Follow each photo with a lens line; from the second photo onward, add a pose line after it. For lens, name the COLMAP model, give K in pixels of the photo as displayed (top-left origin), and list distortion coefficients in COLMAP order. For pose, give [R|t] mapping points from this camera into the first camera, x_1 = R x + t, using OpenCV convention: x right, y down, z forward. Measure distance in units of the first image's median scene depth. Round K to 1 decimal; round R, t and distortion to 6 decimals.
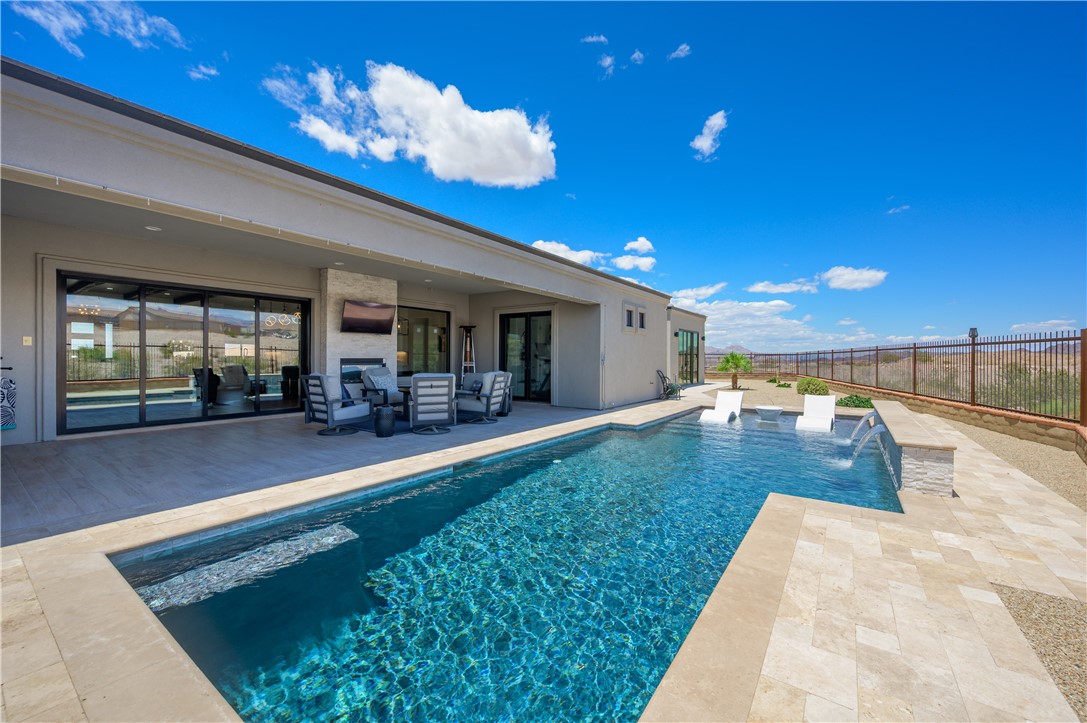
lens RADIAL K [[434.2, 0, 539.9], [0, 434.2, 357.7], [0, 0, 1]] dist [-0.002540, 0.000182]
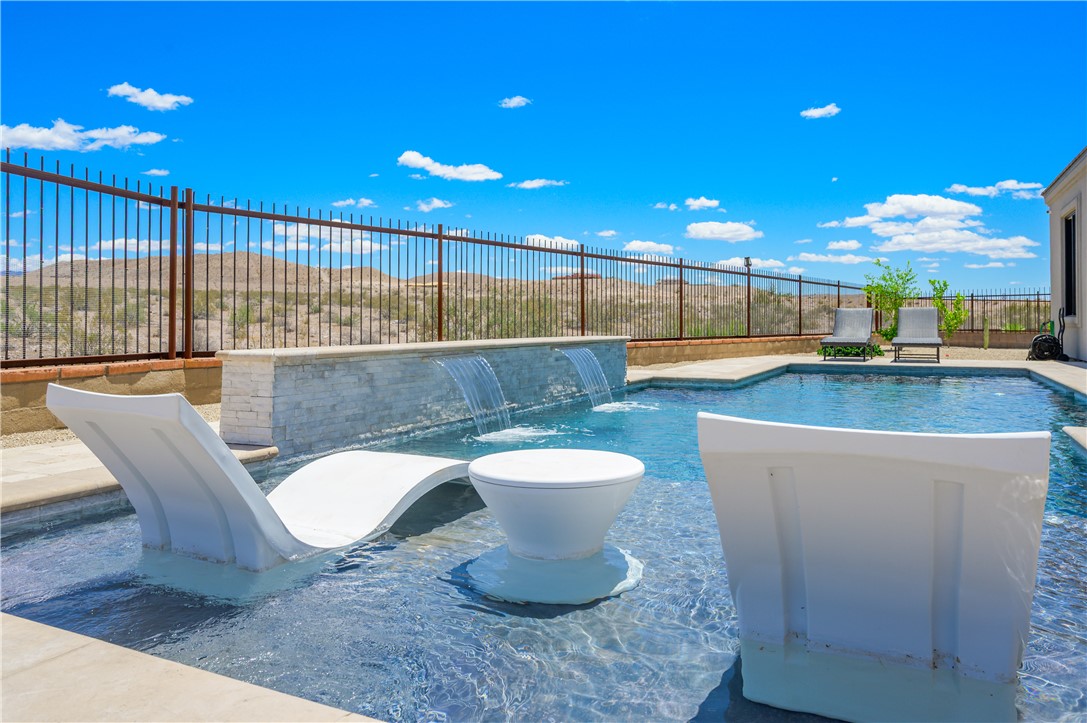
lens RADIAL K [[760.5, 0, 556.2], [0, 760.5, 313.1], [0, 0, 1]] dist [0.001349, 0.000517]
pose [[-0.985449, -0.005512, -0.169880, 0.656083], [-0.002461, 0.999832, -0.018166, 0.079749], [0.169952, -0.017484, -0.985297, 1.439500]]
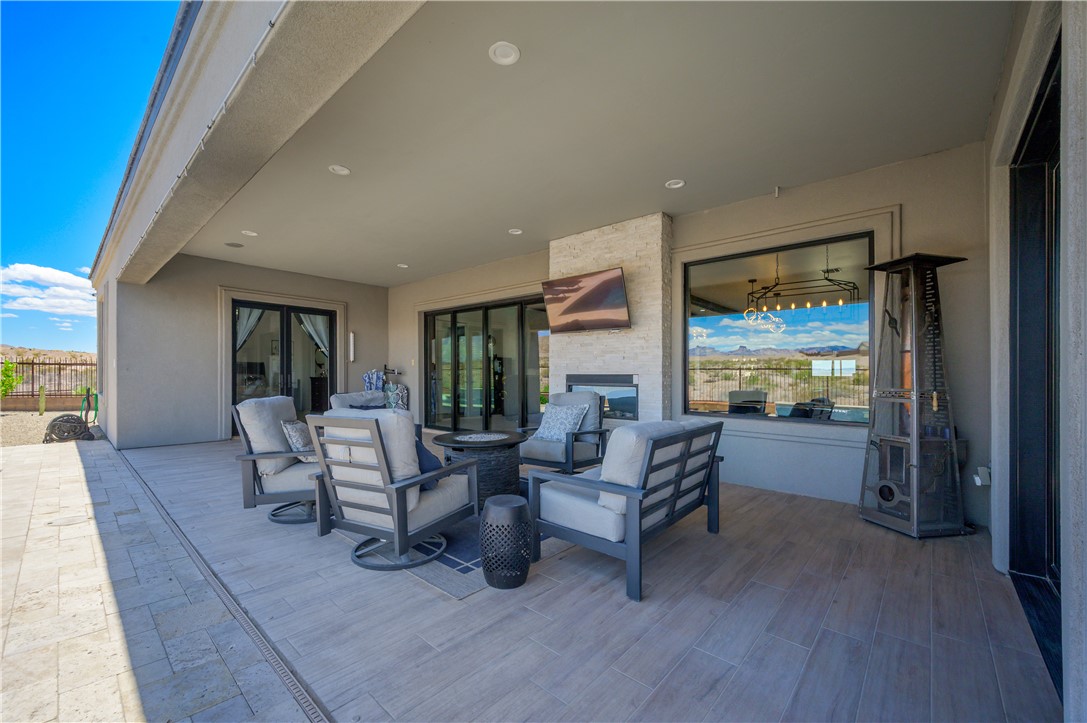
lens RADIAL K [[434.2, 0, 540.2], [0, 434.2, 383.4], [0, 0, 1]] dist [-0.002540, 0.000182]
pose [[-0.113511, 0.011137, -0.993474, 0.205415], [-0.012628, 0.999840, 0.012651, 0.008054], [0.993456, 0.013982, -0.113352, 1.161973]]
